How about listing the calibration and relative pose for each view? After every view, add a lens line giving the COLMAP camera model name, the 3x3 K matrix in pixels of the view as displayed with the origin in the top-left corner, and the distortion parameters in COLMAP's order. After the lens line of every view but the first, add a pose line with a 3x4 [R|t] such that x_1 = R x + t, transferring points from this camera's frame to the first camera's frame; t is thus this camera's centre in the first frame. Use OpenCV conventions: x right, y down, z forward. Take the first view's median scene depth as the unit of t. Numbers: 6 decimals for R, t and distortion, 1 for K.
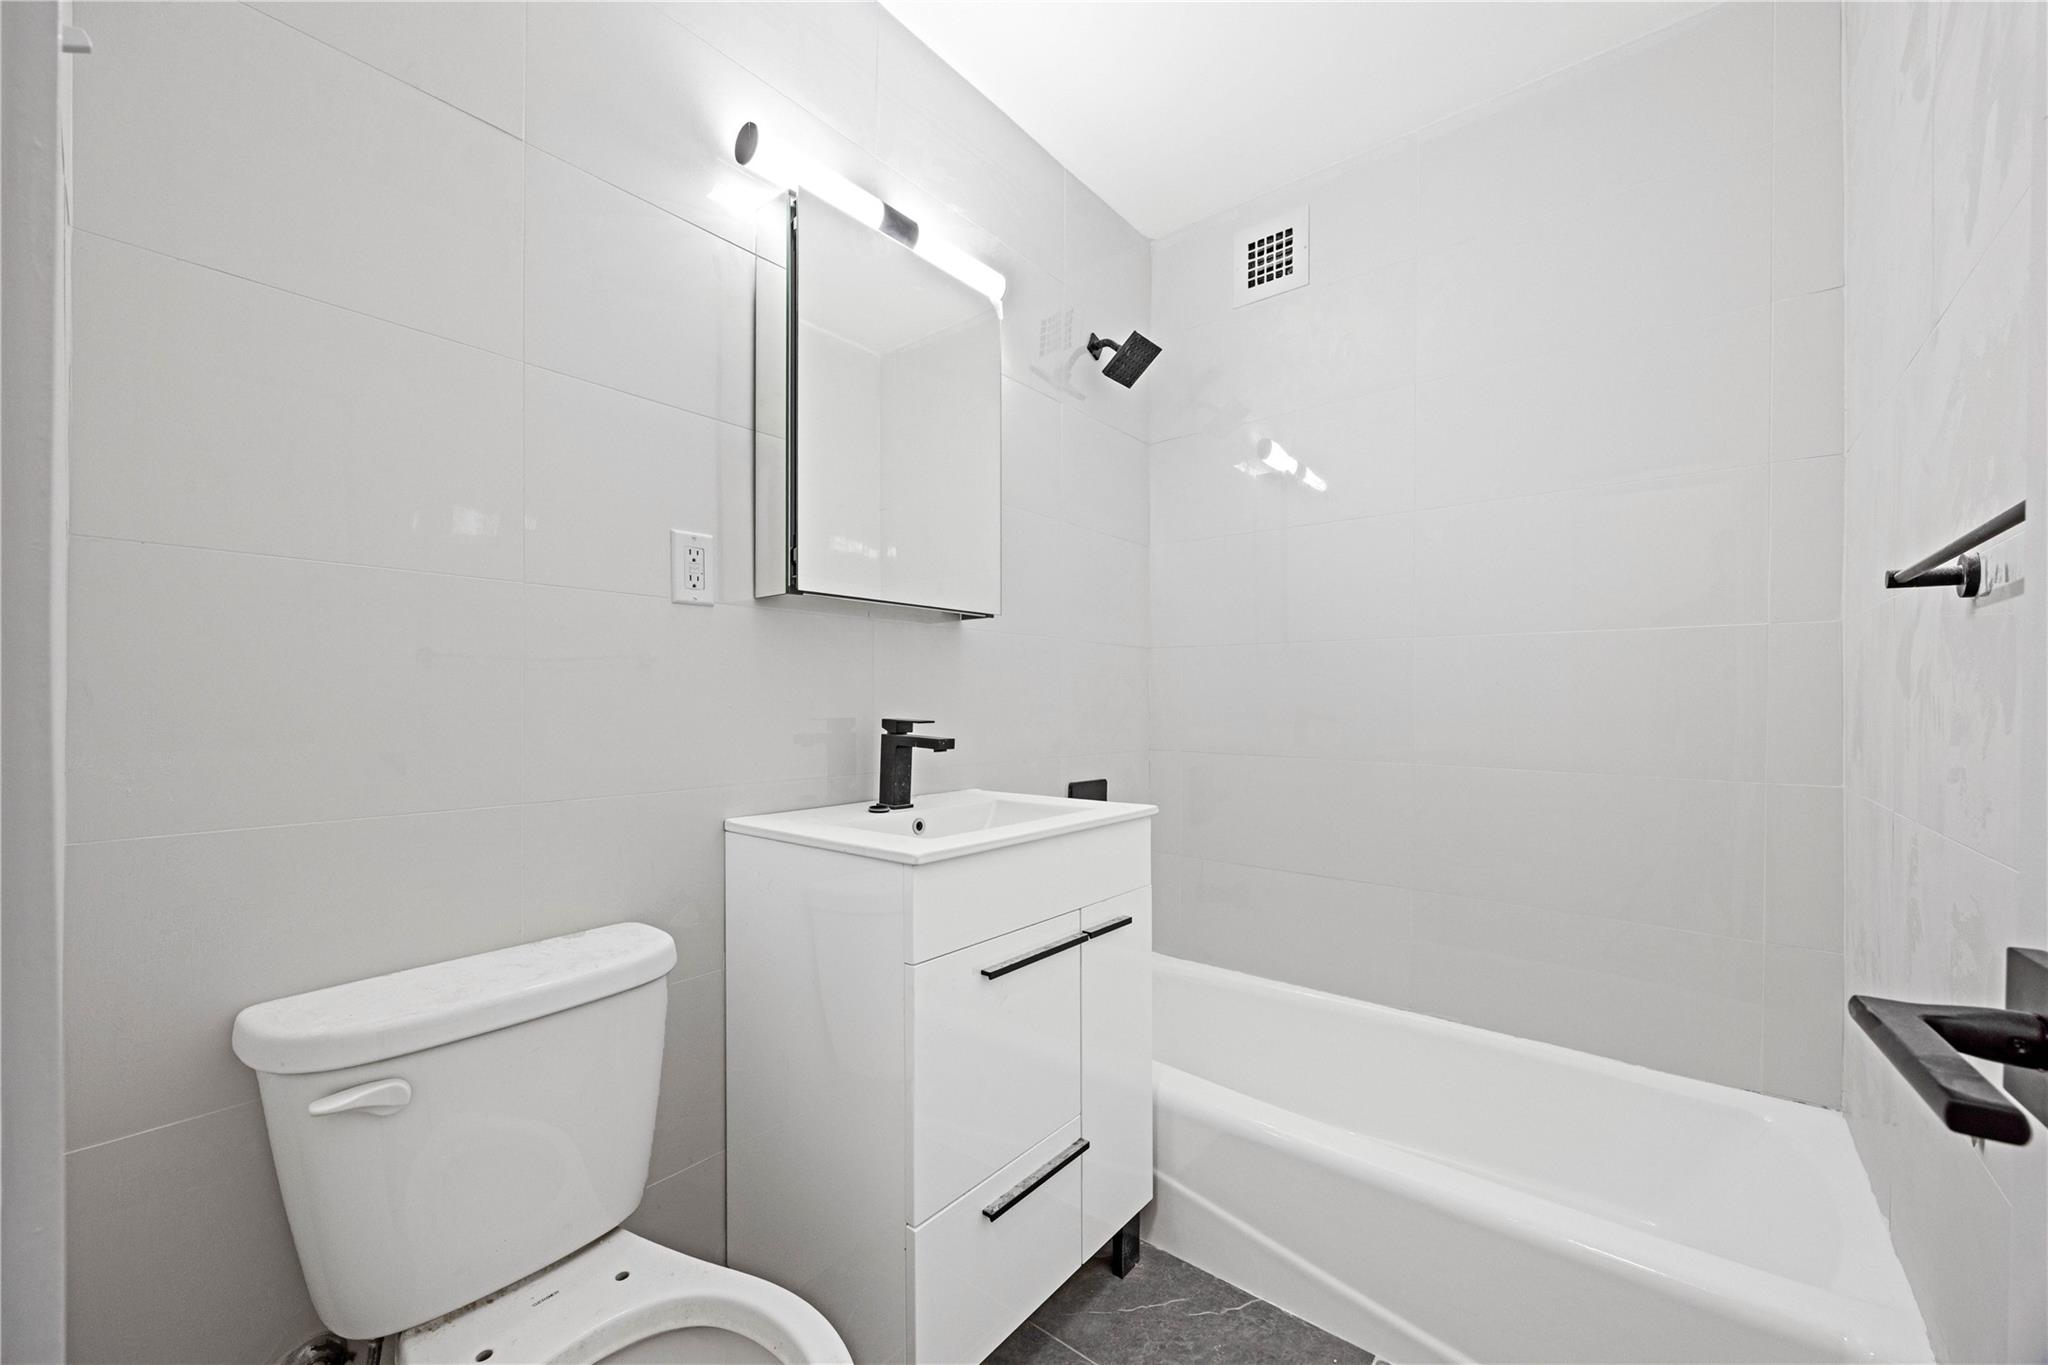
lens RADIAL K [[783.4, 0, 1021.1], [0, 783.4, 694.5], [0, 0, 1]] dist [-0.001380, -0.000104]
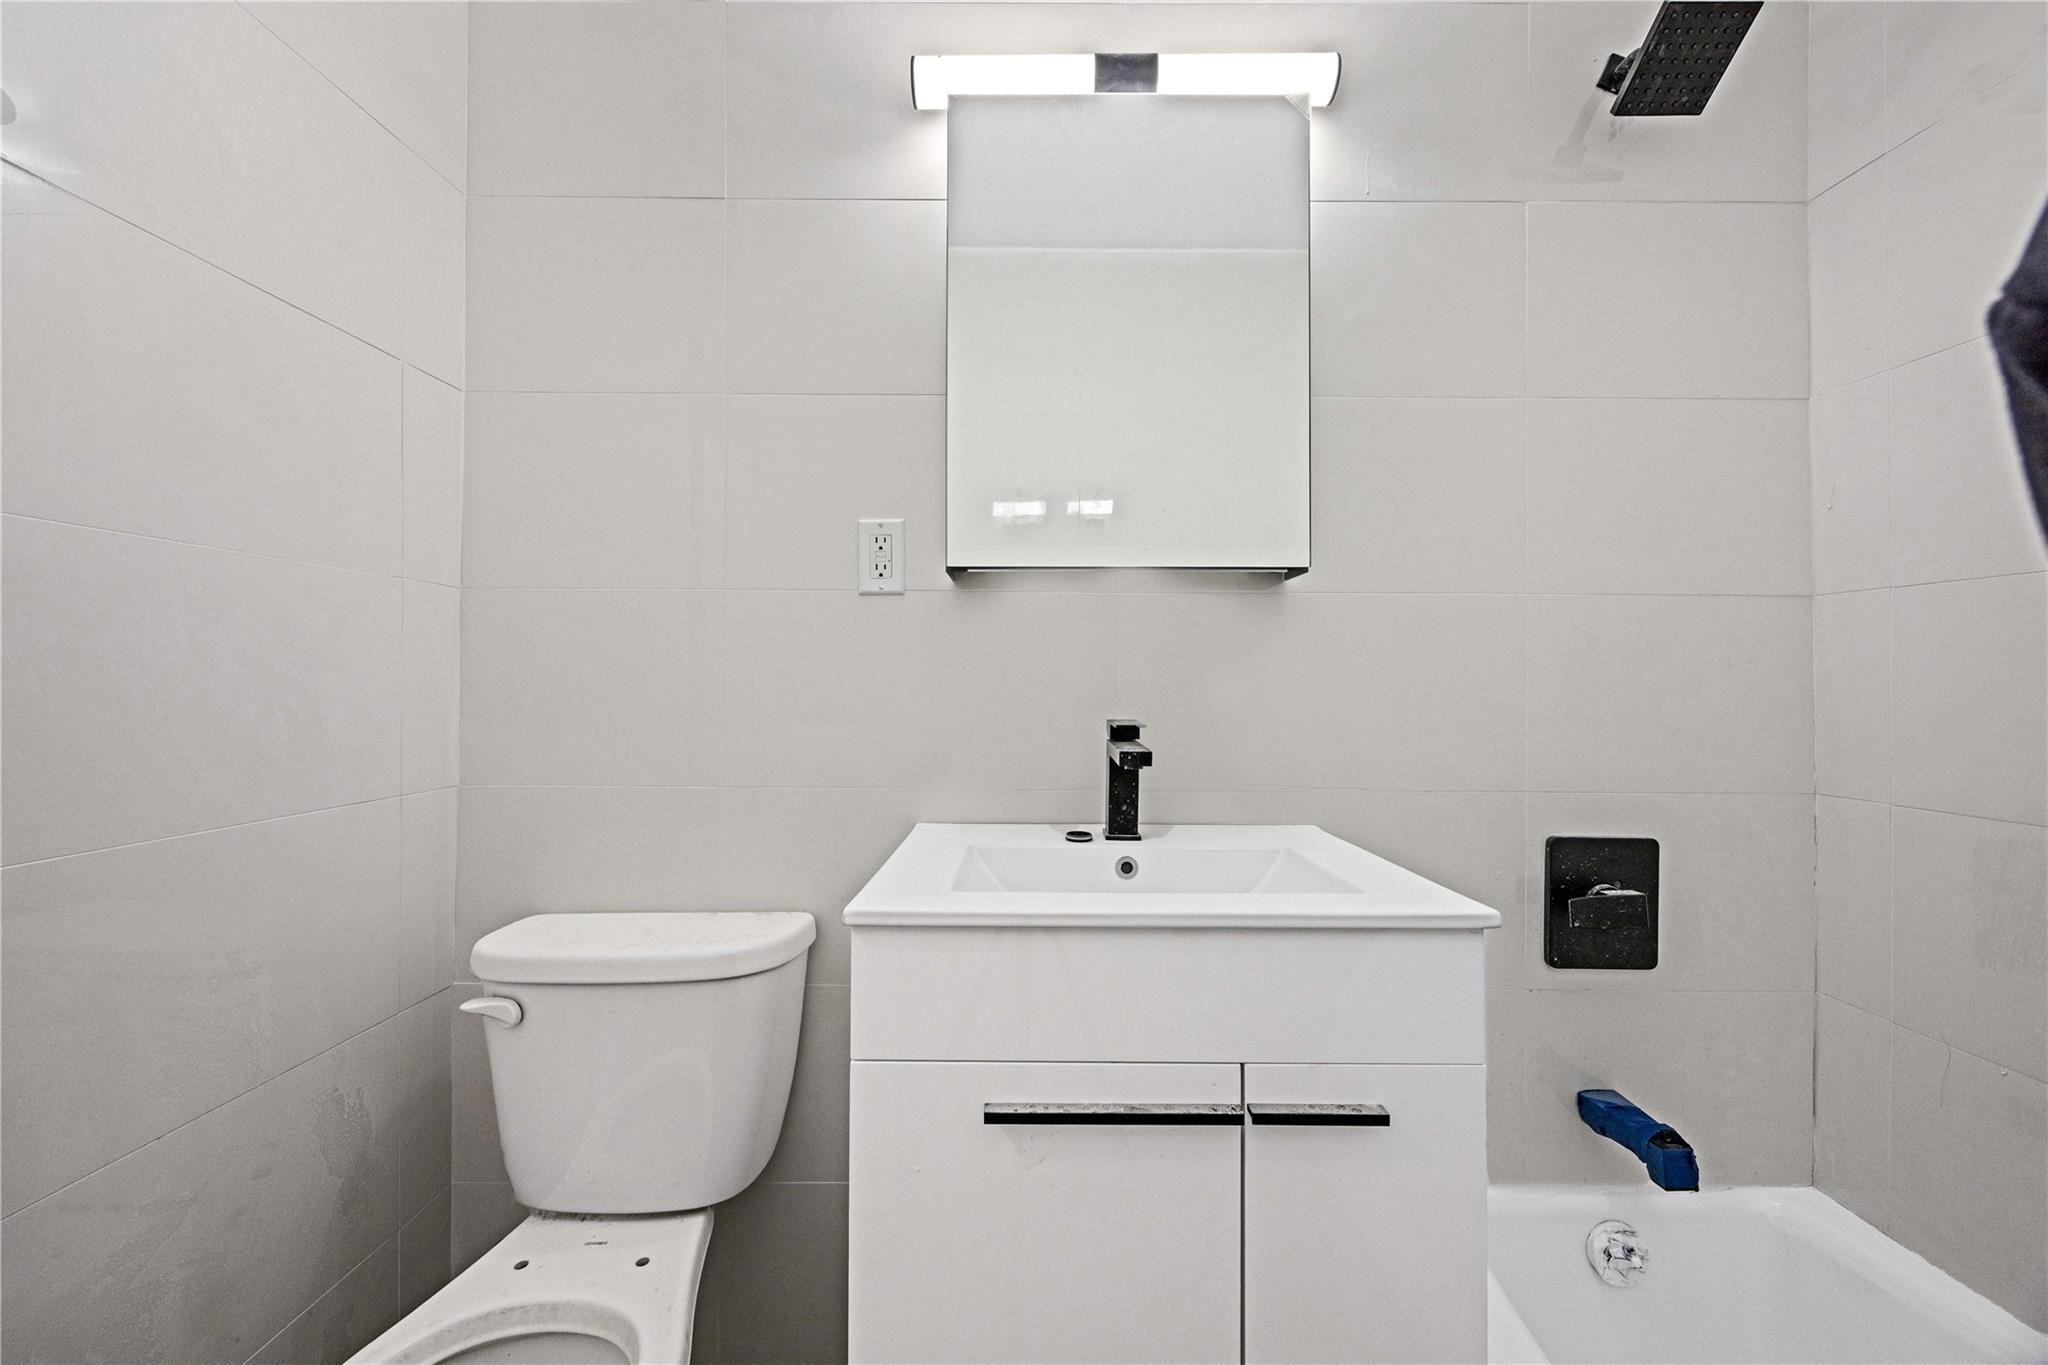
lens RADIAL K [[780.3, 0, 1024.0], [0, 780.3, 682.5], [0, 0, 1]] dist [-0.000688, 0.000075]
pose [[0.641449, -0.007319, -0.767131, 0.417042], [0.001231, 0.999963, -0.008511, 0.000628], [0.767165, 0.004515, 0.641434, 0.517811]]
